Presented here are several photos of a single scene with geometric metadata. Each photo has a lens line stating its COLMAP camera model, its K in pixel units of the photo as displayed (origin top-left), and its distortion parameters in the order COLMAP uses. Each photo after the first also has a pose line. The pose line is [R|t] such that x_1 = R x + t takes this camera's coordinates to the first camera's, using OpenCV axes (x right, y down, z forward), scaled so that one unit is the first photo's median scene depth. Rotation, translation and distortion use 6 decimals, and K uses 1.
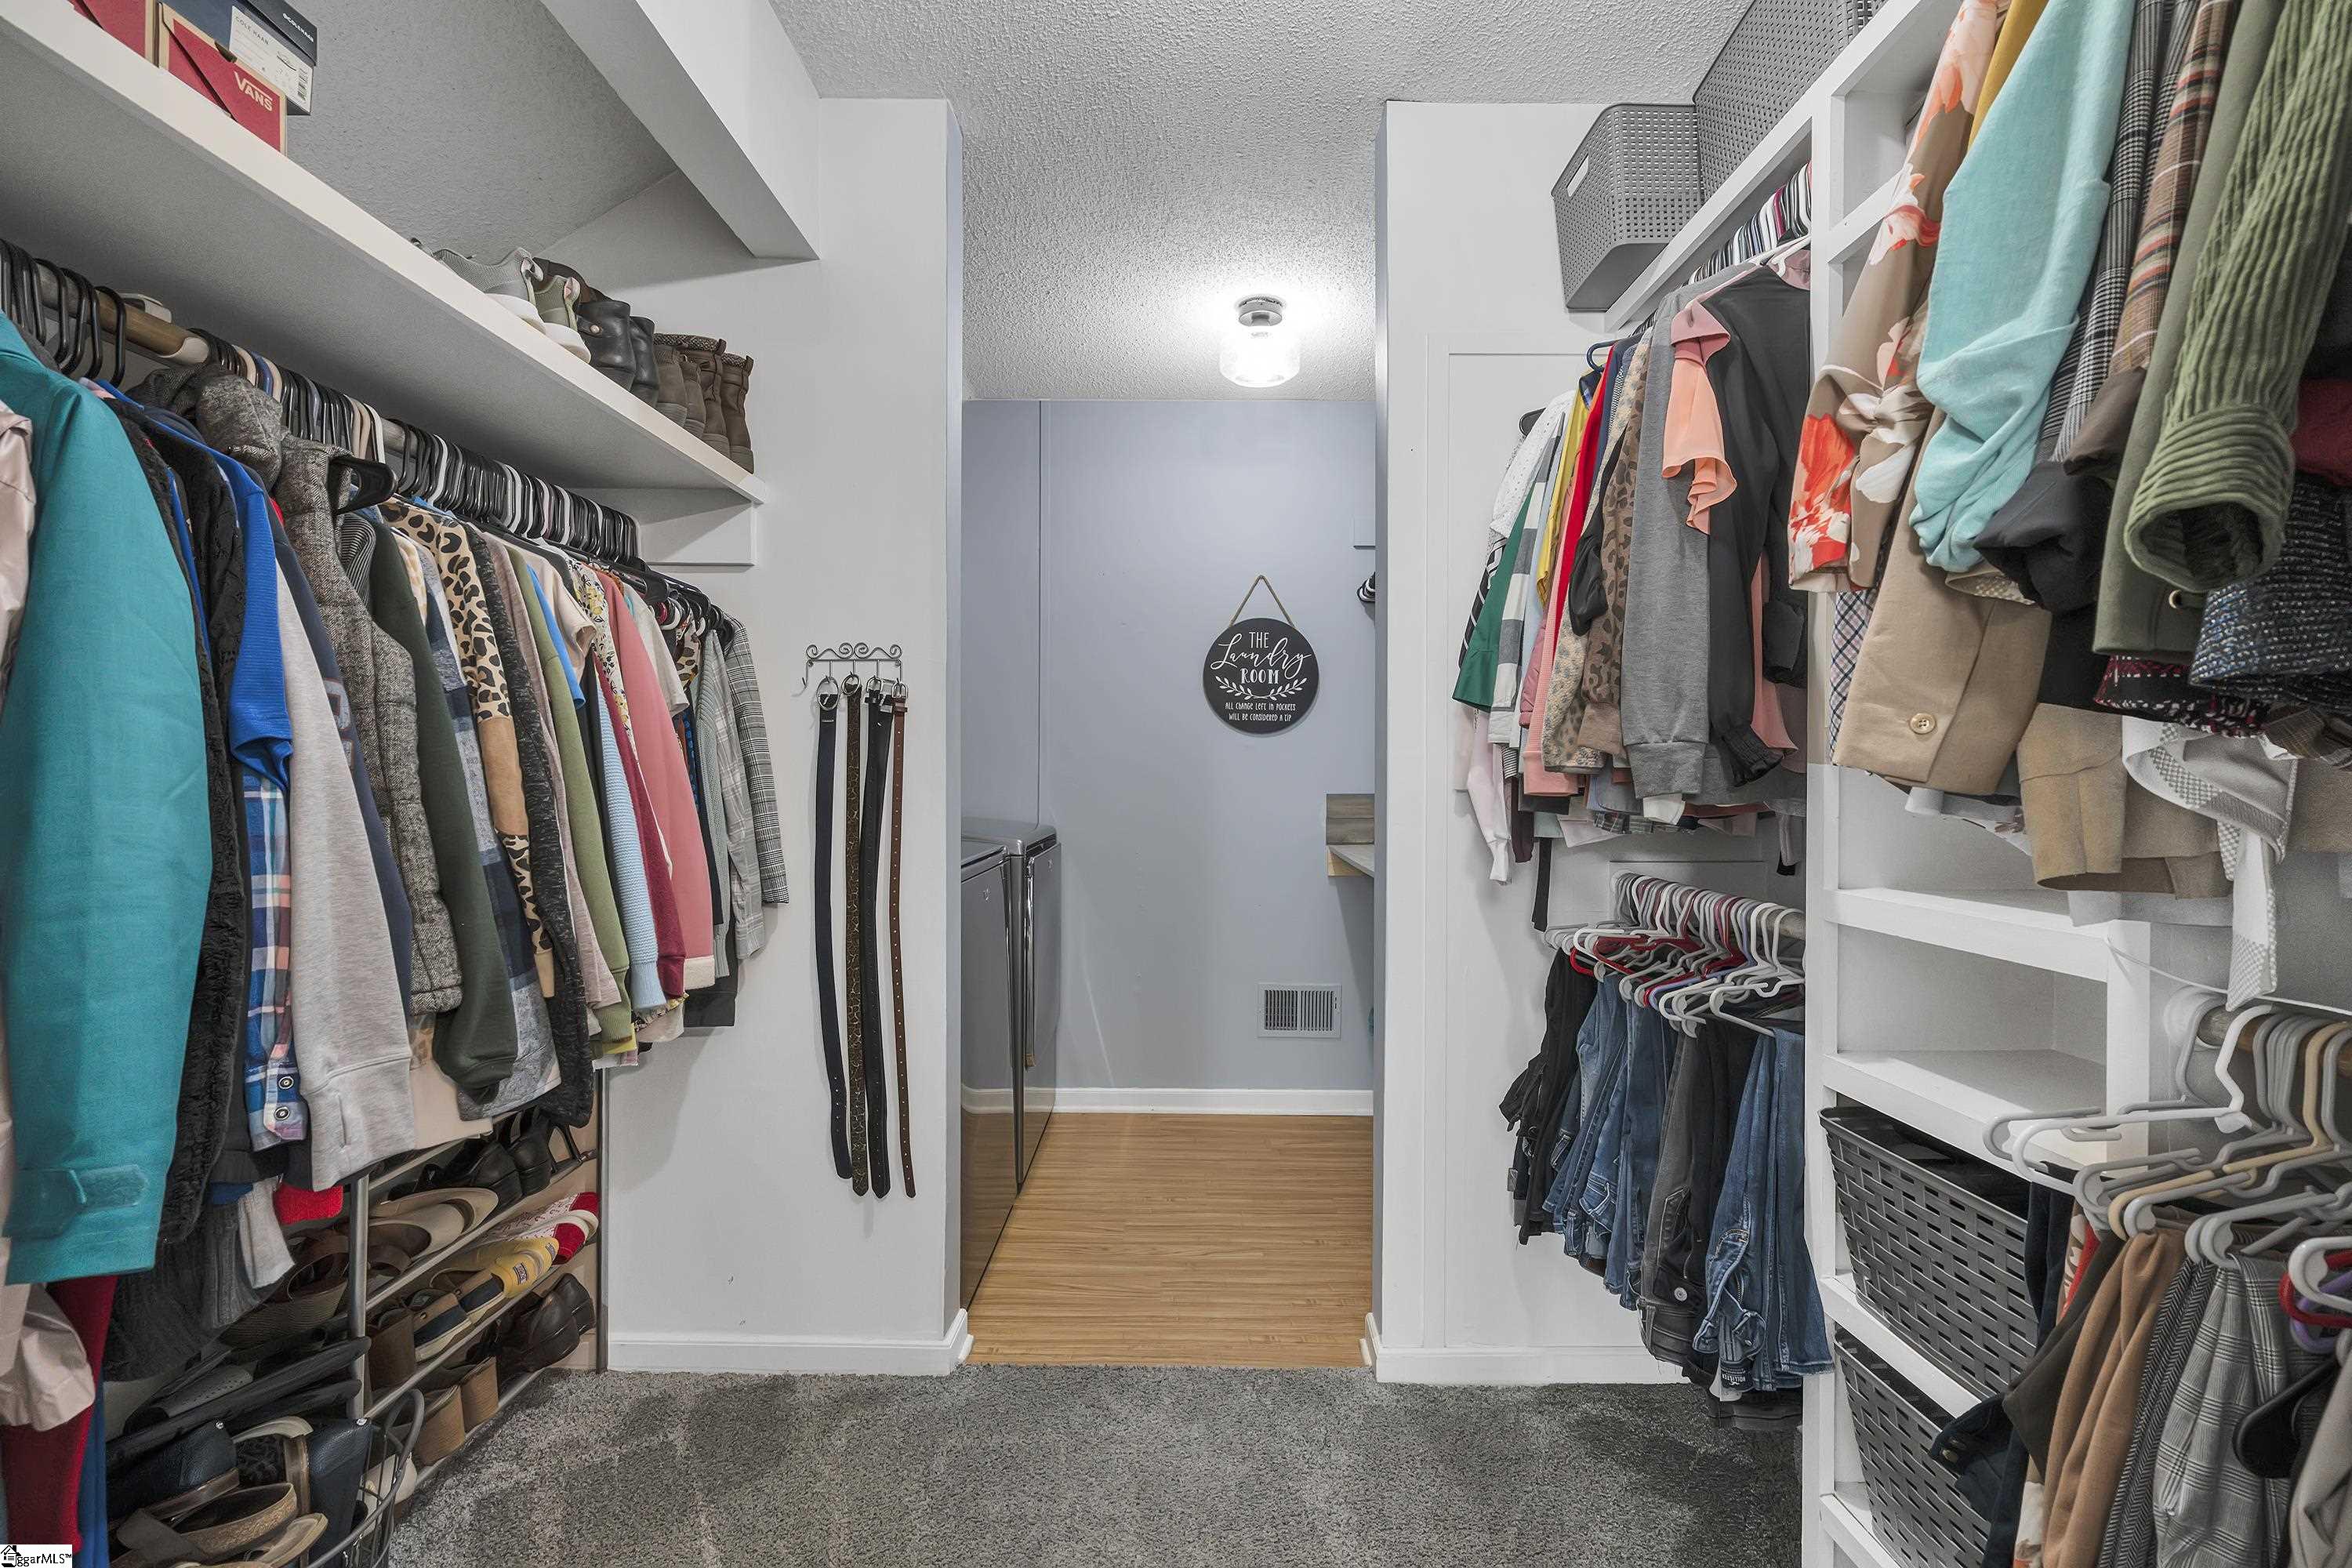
lens RADIAL K [[1076.0, 0, 1179.1], [0, 1076.0, 778.5], [0, 0, 1]] dist [0.009743, 0.000530]
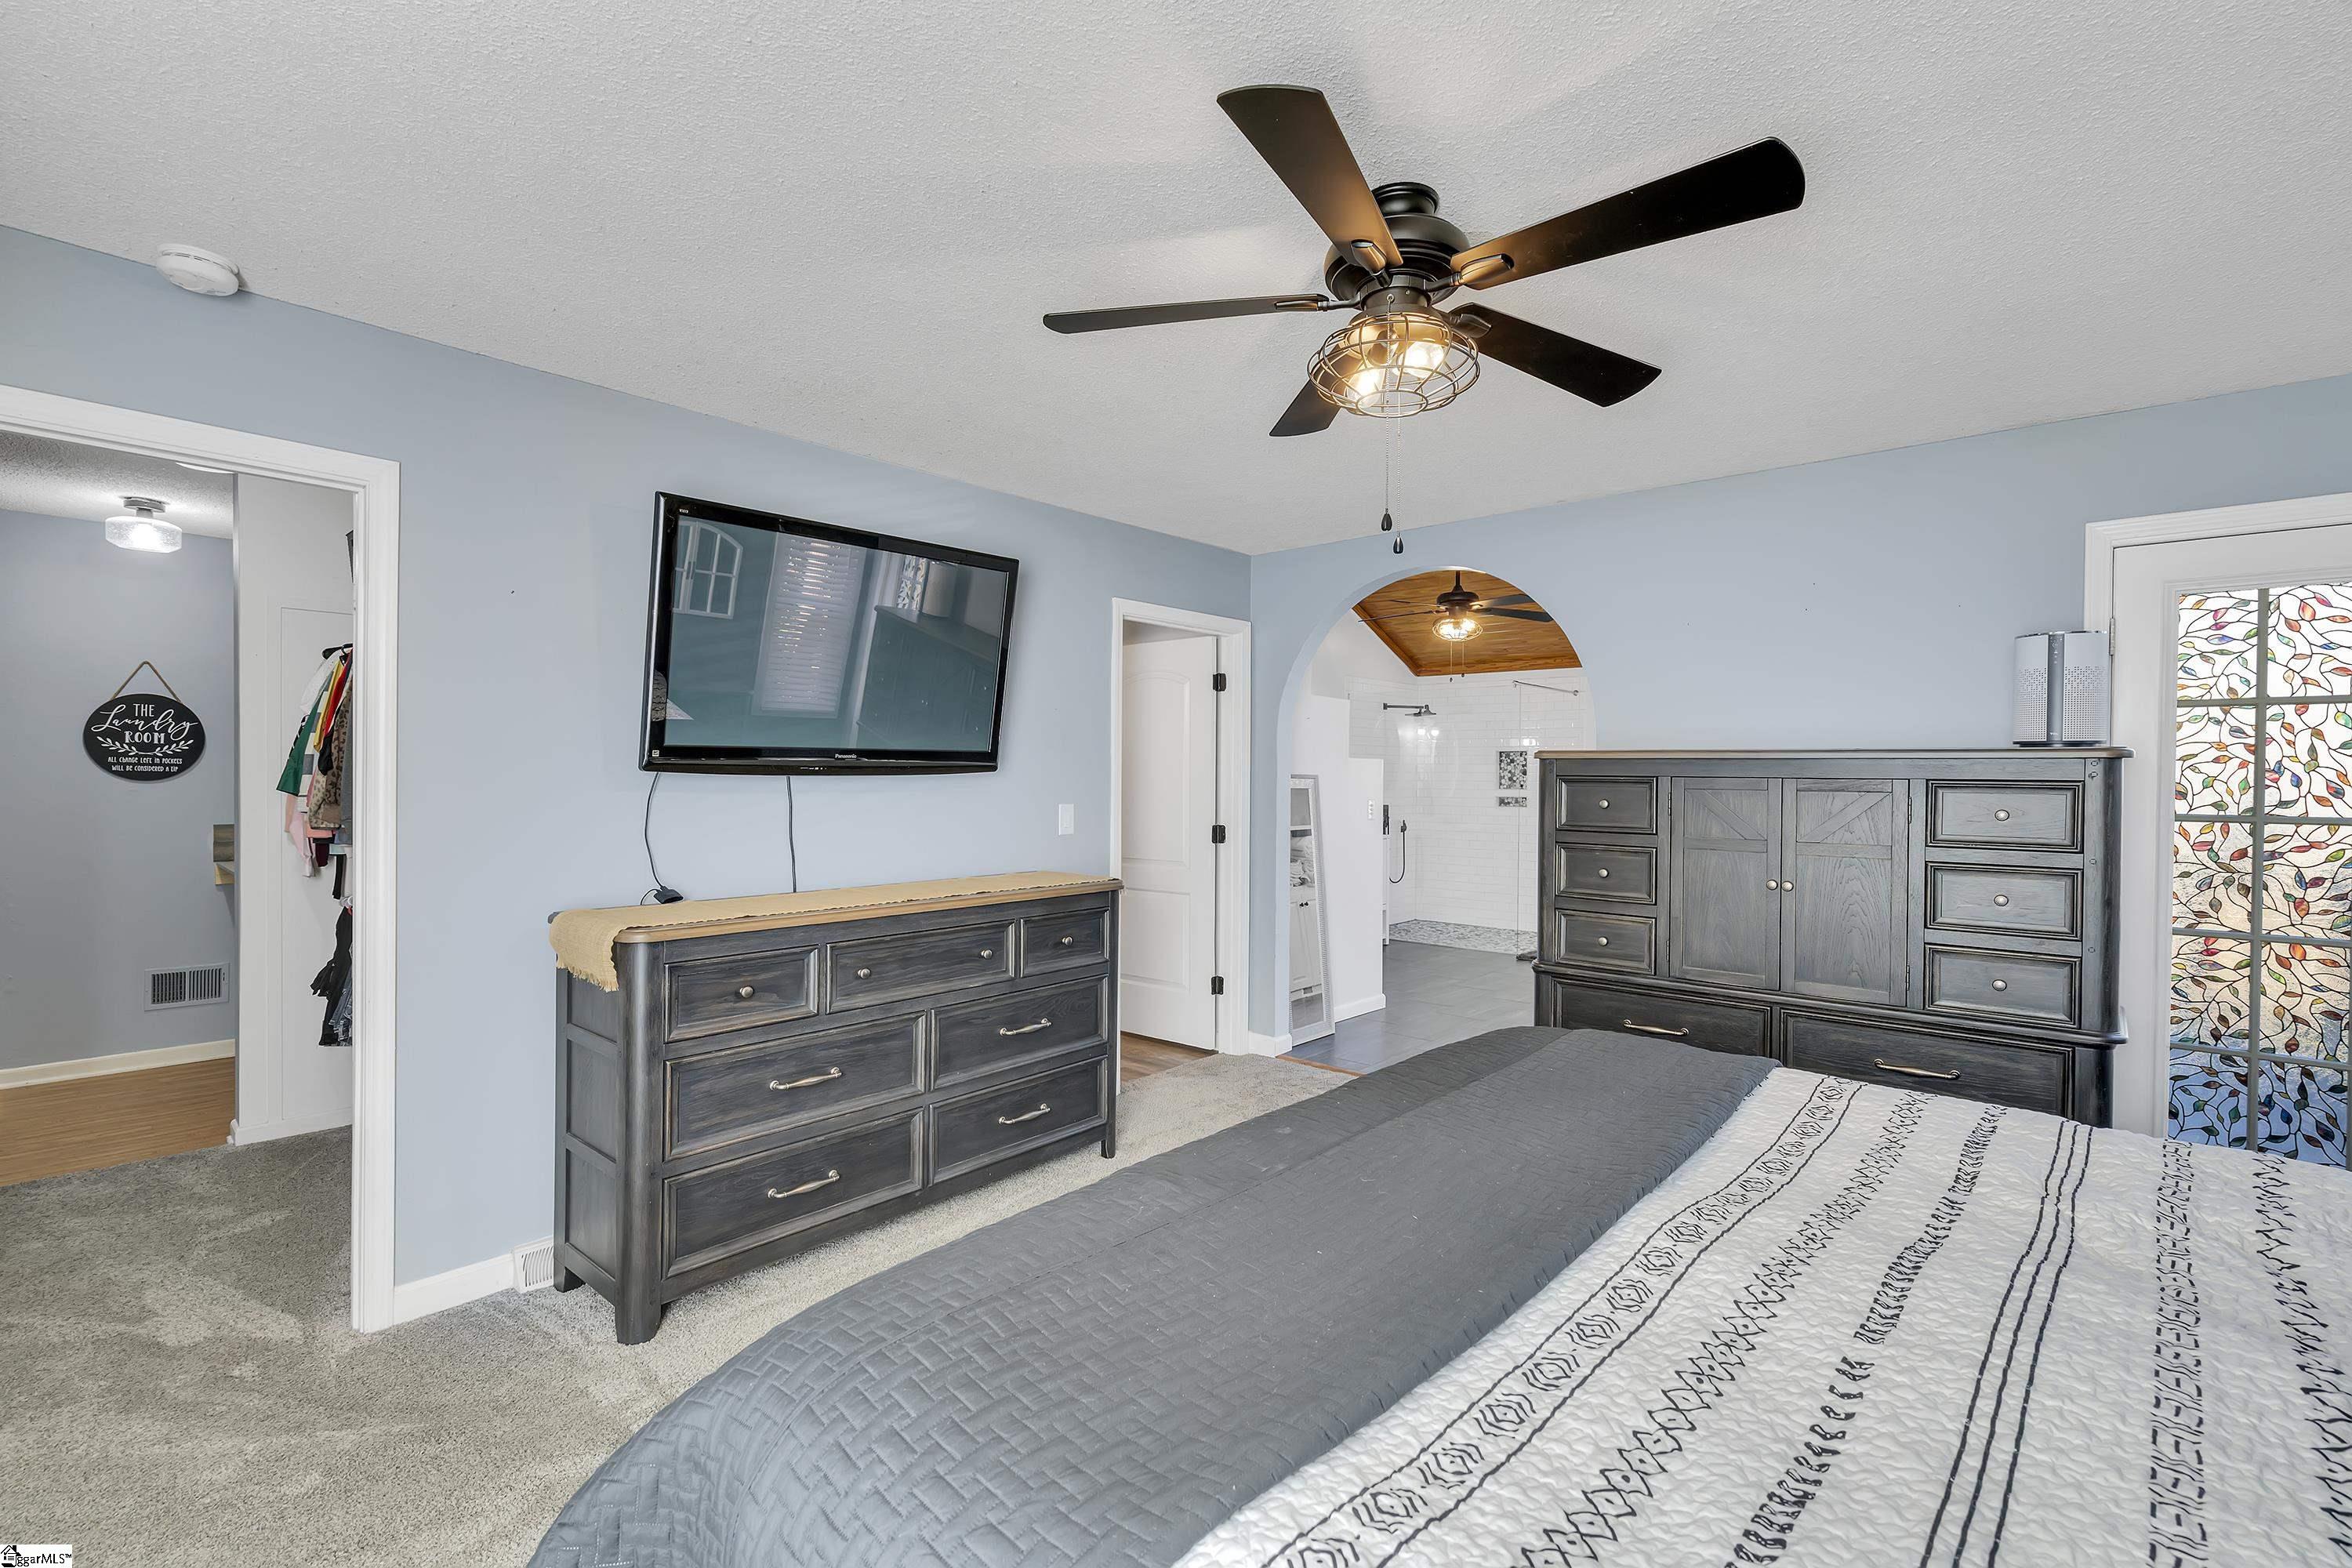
lens RADIAL K [[1088.4, 0, 1198.7], [0, 1088.4, 783.4], [0, 0, 1]] dist [-0.001066, 0.000792]
pose [[0.662060, -0.005085, 0.749433, -0.069879], [-0.002626, 0.999955, 0.009104, -0.054372], [-0.749446, -0.007995, 0.662017, -0.853596]]
